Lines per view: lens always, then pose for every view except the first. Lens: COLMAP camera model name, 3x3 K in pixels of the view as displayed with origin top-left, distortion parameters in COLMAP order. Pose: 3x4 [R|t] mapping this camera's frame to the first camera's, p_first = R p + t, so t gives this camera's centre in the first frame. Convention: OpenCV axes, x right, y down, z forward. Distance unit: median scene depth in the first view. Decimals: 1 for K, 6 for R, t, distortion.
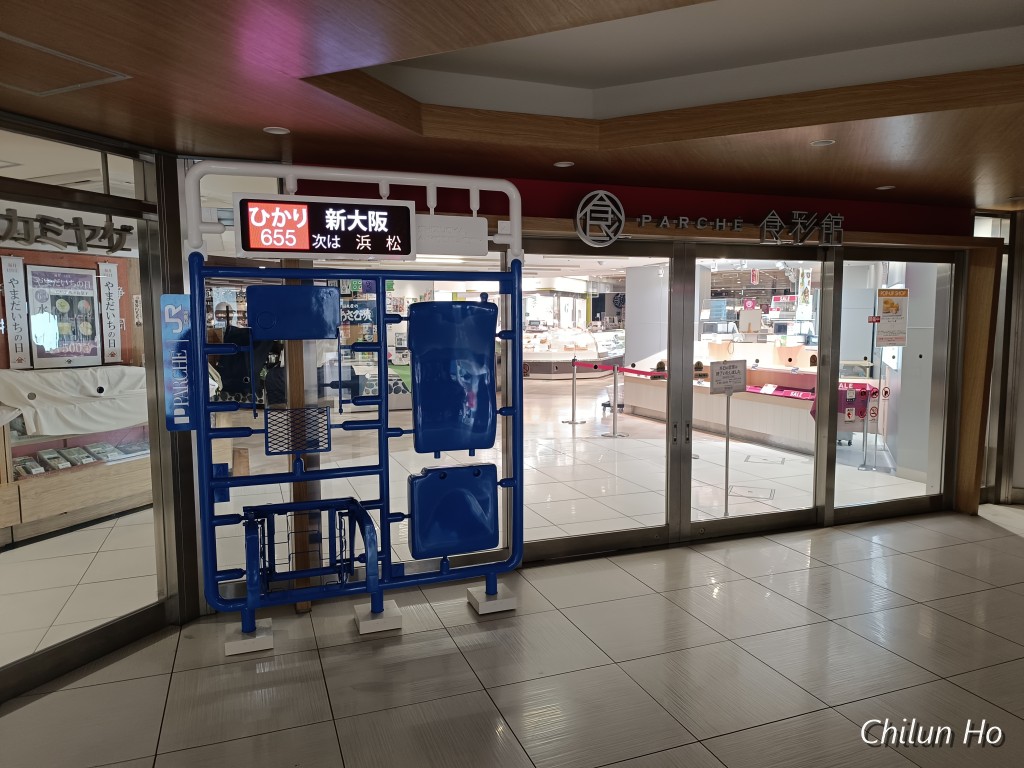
lens RADIAL K [[699.4, 0, 530.2], [0, 699.4, 371.3], [0, 0, 1]] dist [0.029909, -0.035452]
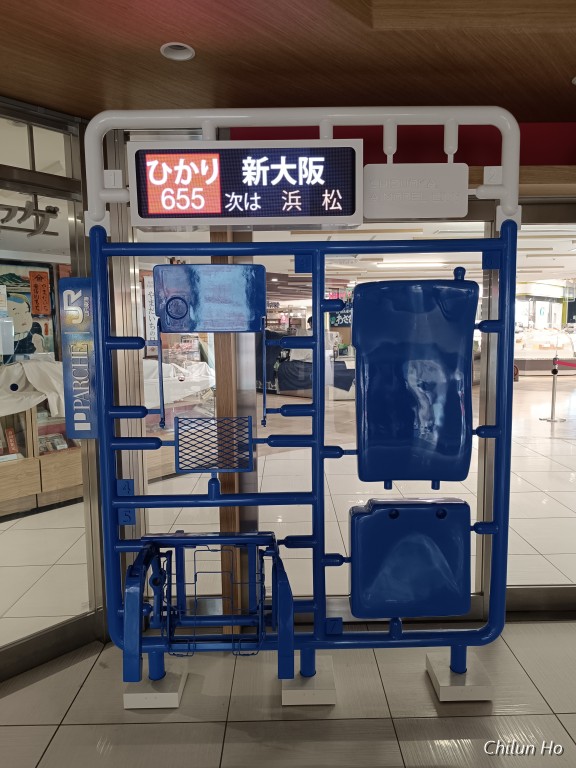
lens RADIAL K [[544.2, 0, 288.0], [0, 544.2, 384.0], [0, 0, 1]] dist [0.031791, -0.002537]
pose [[0.930208, 0.032946, -0.365551, -0.022103], [-0.019960, 0.999030, 0.039249, -0.011781], [0.366490, -0.029213, 0.929963, 0.440955]]
